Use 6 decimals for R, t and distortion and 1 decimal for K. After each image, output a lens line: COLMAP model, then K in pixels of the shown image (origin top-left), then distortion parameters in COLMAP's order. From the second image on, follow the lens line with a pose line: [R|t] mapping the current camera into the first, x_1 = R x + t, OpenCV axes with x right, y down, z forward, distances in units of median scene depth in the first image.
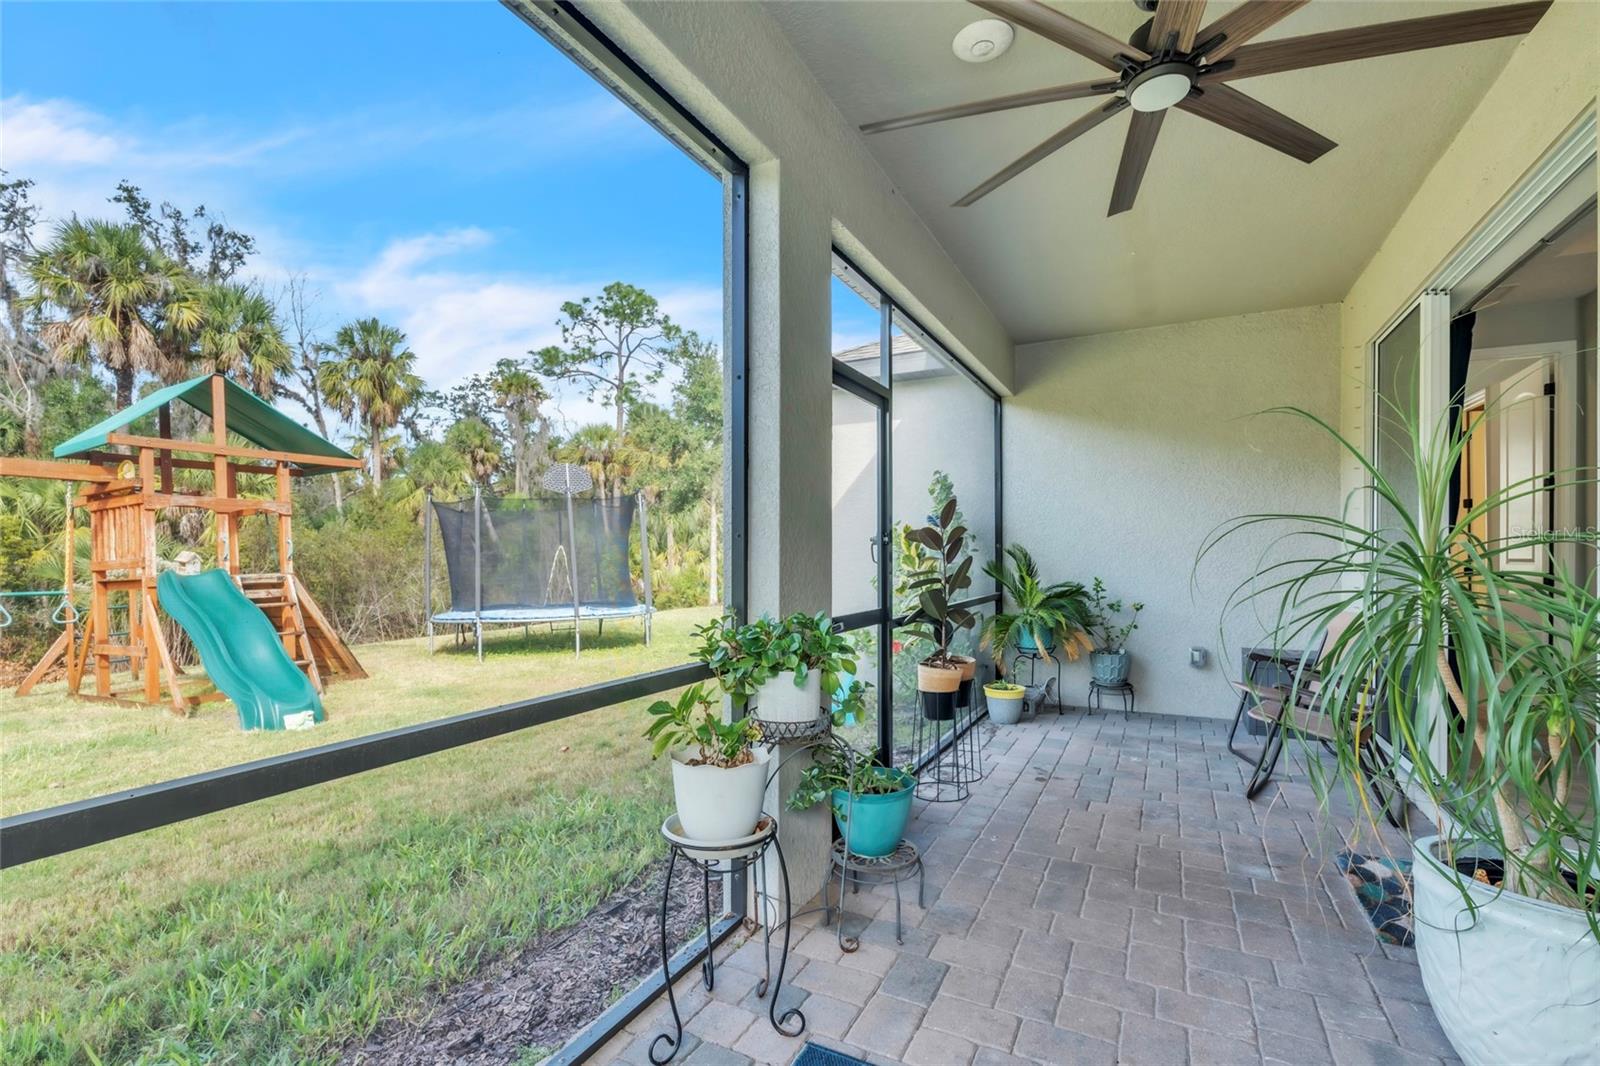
lens RADIAL K [[712.9, 0, 802.5], [0, 712.9, 542.9], [0, 0, 1]] dist [0.002840, 0.000334]
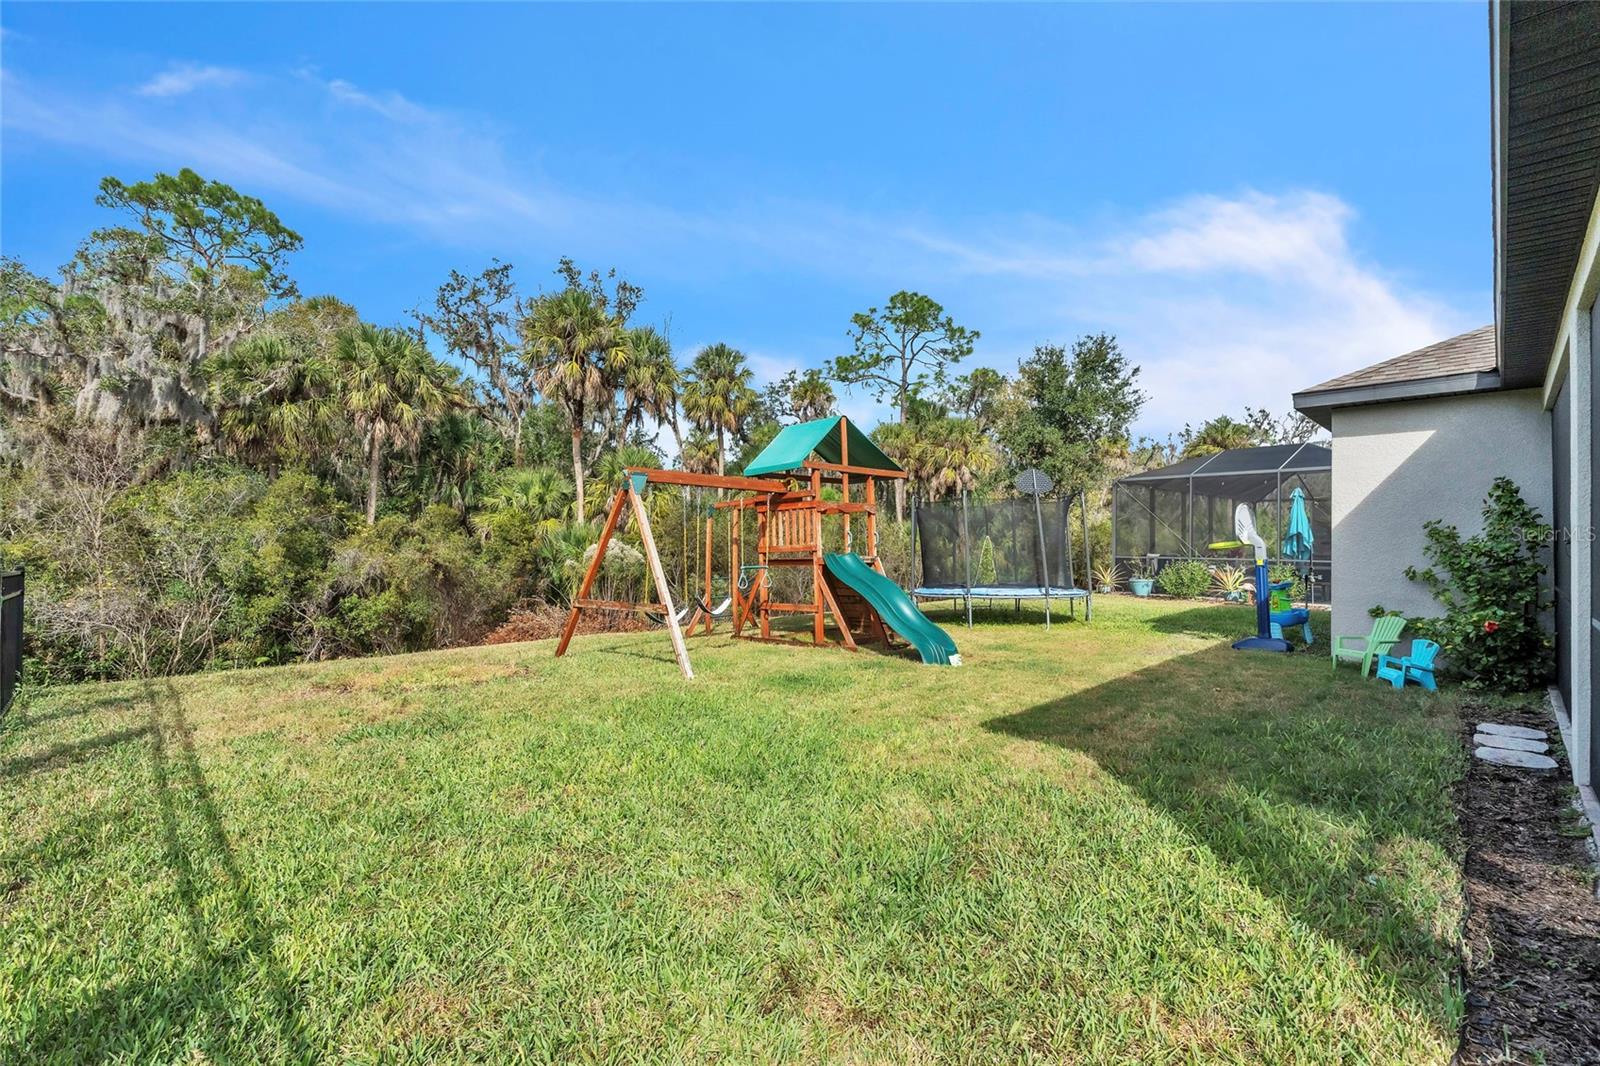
lens RADIAL K [[692.7, 0, 801.0], [0, 692.7, 530.3], [0, 0, 1]] dist [-0.000563, -0.000005]
pose [[0.952903, 0.005699, -0.303221, -0.088022], [-0.005185, 0.999983, 0.002499, -0.001859], [0.303230, -0.000809, 0.952917, -0.061261]]
